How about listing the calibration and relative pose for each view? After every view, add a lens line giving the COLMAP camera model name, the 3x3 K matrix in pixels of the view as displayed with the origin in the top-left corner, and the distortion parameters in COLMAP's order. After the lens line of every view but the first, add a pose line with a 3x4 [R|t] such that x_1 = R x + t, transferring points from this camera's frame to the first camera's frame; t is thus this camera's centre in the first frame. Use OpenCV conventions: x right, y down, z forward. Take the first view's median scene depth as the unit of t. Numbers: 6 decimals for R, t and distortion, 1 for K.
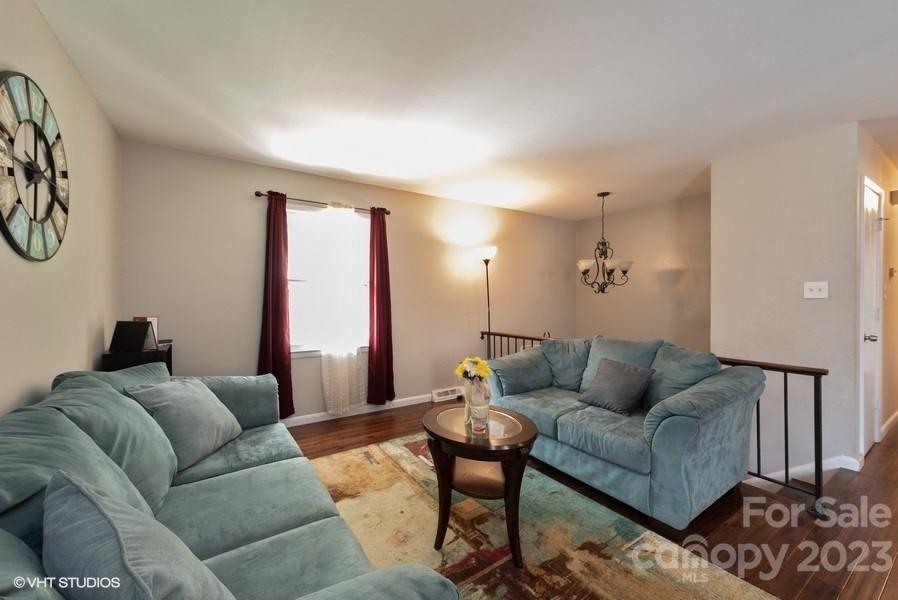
lens RADIAL K [[359.9, 0, 443.9], [0, 359.9, 302.4], [0, 0, 1]] dist [-0.001800, -0.000280]
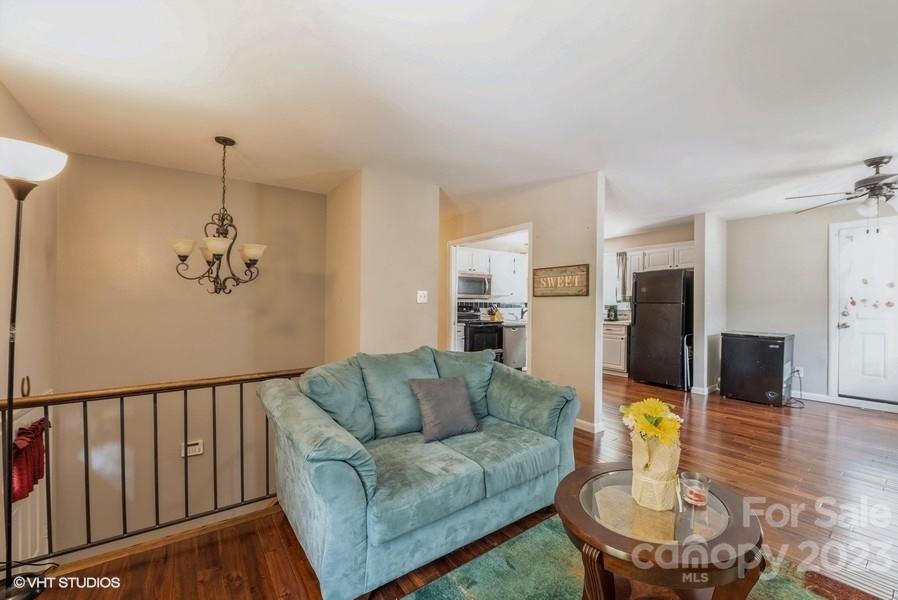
lens RADIAL K [[359.9, 0, 443.9], [0, 359.9, 302.4], [0, 0, 1]] dist [-0.001800, -0.000280]
pose [[0.015630, 0.000372, 0.999878, -0.206974], [0.000508, 1.000000, -0.000380, -0.008919], [-0.999878, 0.000513, 0.015629, 0.611540]]
